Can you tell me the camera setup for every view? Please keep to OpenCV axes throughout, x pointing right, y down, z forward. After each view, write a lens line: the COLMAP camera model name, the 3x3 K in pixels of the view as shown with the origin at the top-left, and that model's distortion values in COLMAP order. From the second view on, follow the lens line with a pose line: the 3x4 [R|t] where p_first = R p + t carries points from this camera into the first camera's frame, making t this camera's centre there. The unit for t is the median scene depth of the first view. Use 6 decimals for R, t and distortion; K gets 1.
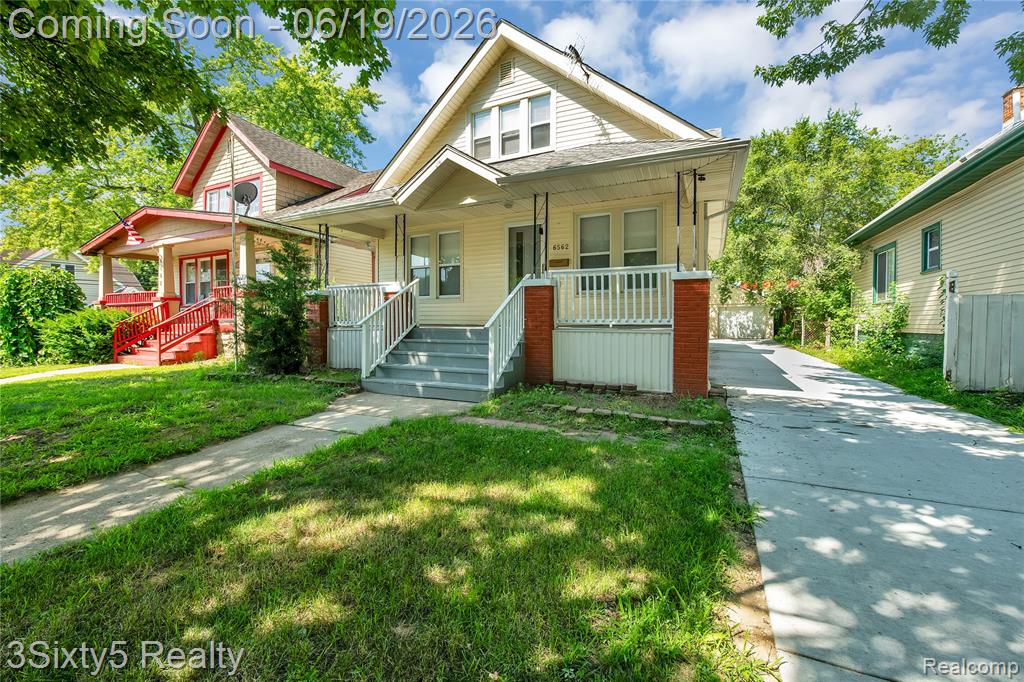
lens RADIAL K [[420.3, 0, 517.5], [0, 420.3, 332.7], [0, 0, 1]] dist [-0.008808, -0.000725]
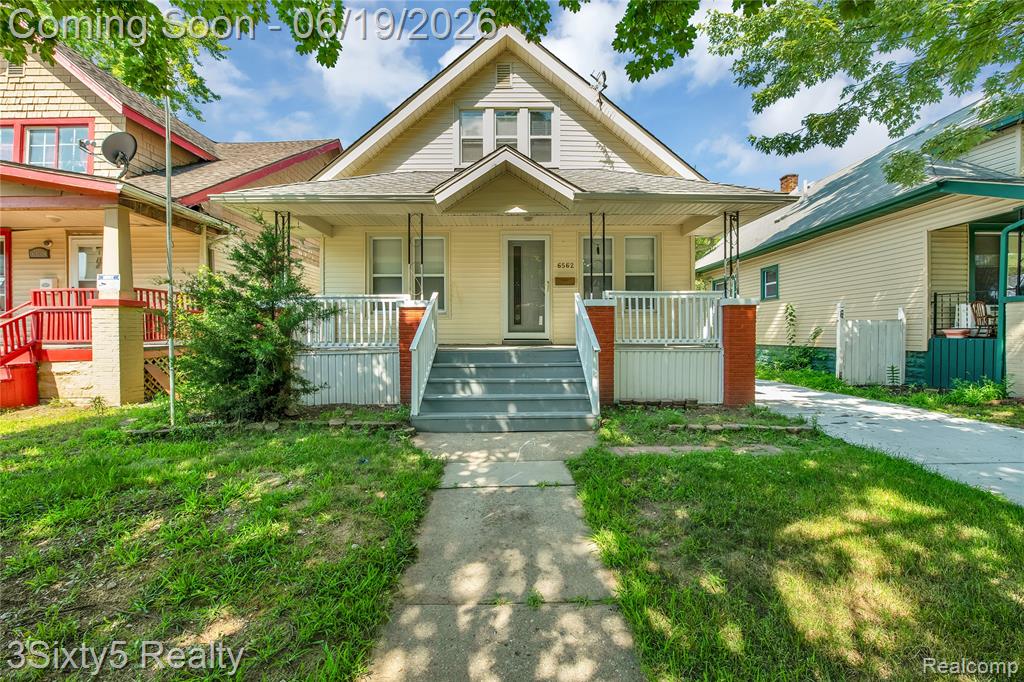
lens RADIAL K [[420.3, 0, 516.2], [0, 420.3, 339.6], [0, 0, 1]] dist [-0.008808, -0.000725]
pose [[0.890564, -0.012260, 0.454693, -0.488990], [0.015975, 0.999863, -0.004327, -0.026719], [-0.454578, 0.011117, 0.890638, 0.176174]]
